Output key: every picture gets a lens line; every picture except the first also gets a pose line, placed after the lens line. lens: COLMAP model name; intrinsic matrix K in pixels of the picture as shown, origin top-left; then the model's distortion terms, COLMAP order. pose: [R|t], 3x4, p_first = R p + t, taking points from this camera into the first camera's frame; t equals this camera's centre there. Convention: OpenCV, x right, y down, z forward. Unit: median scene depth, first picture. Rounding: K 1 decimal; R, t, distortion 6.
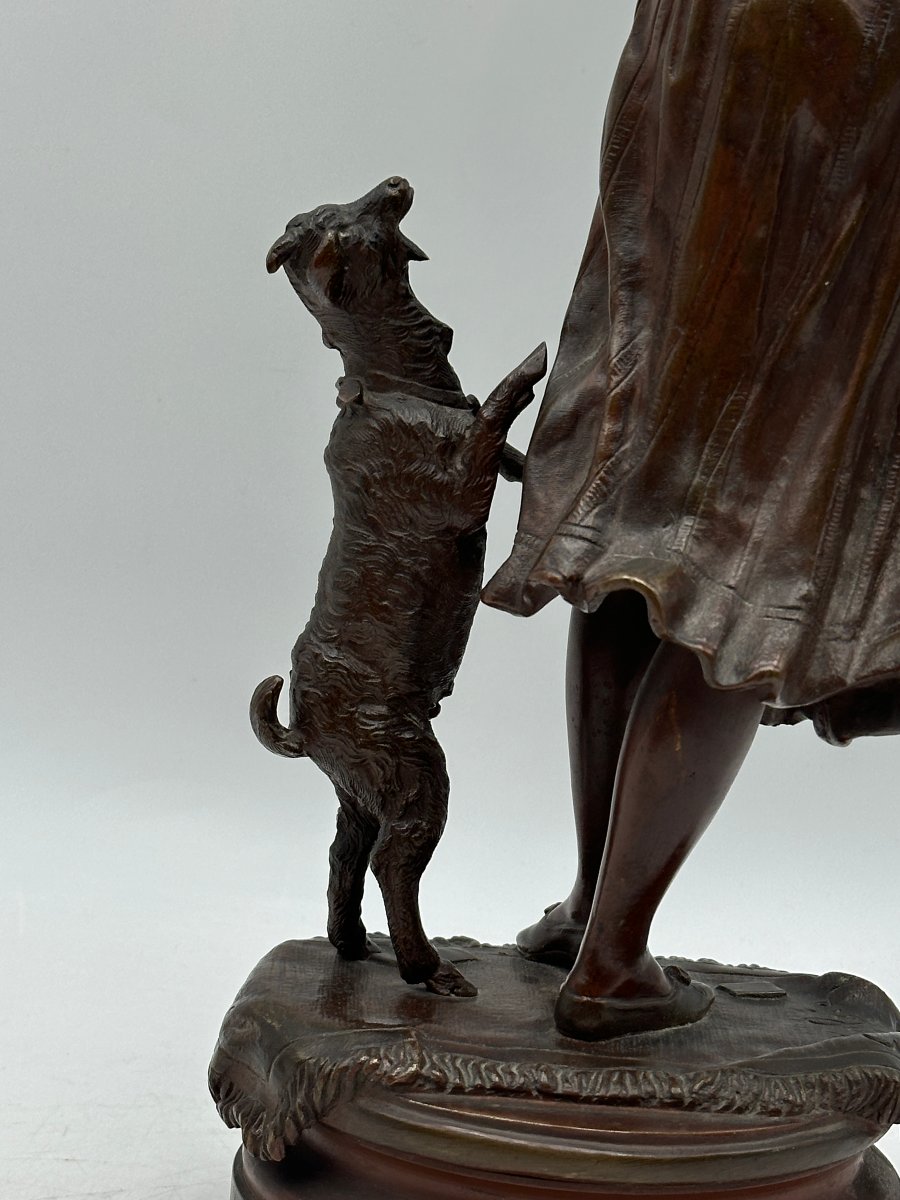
lens RADIAL K [[3395.6, 0, 450.0], [0, 3395.6, 600.0], [0, 0, 1]] dist [0.031446, 0.181363]
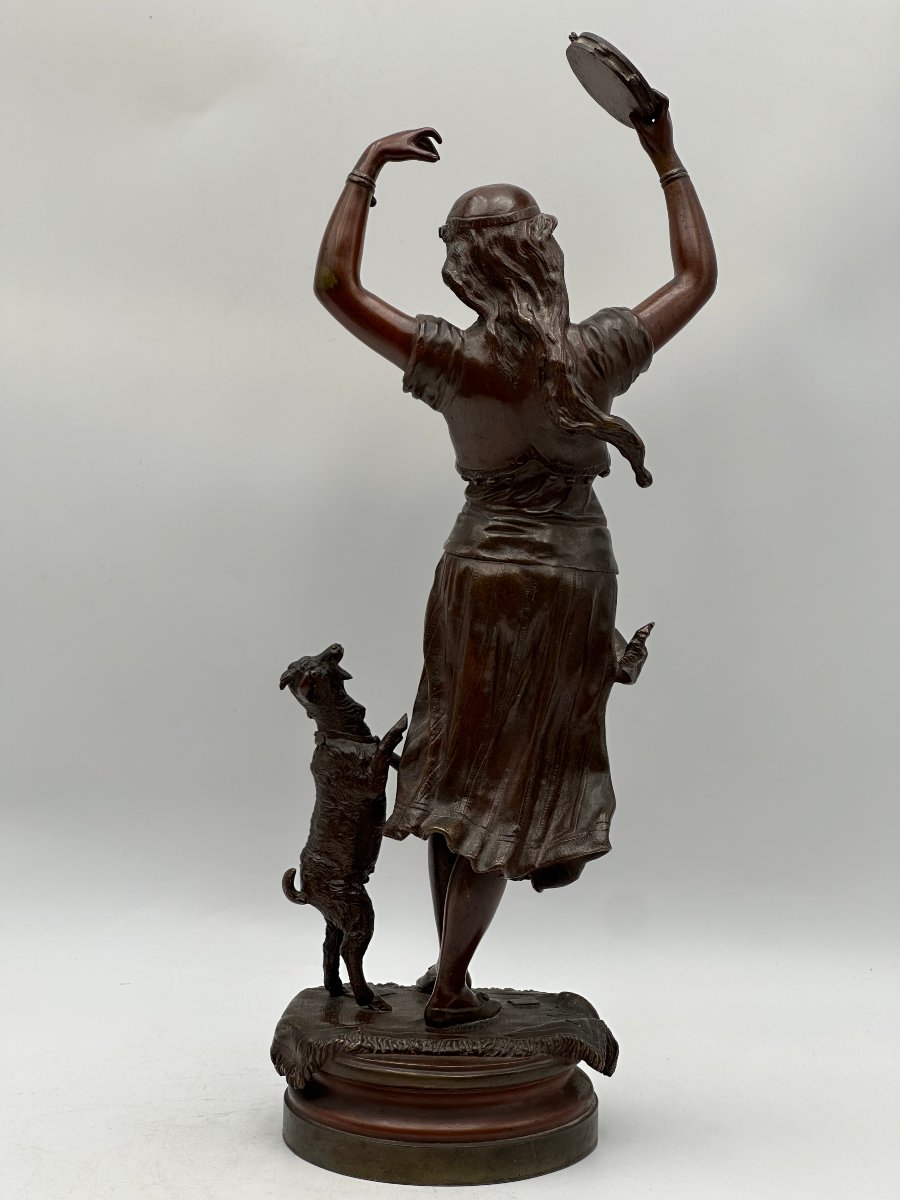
lens RADIAL K [[2676.0, 0, 450.0], [0, 2676.0, 600.0], [0, 0, 1]] dist [-0.321138, 6.758172]
pose [[0.998900, -0.046294, -0.007485, 0.075100], [0.045955, 0.998125, -0.040437, -0.080494], [0.009343, 0.040049, 0.999154, -0.768716]]
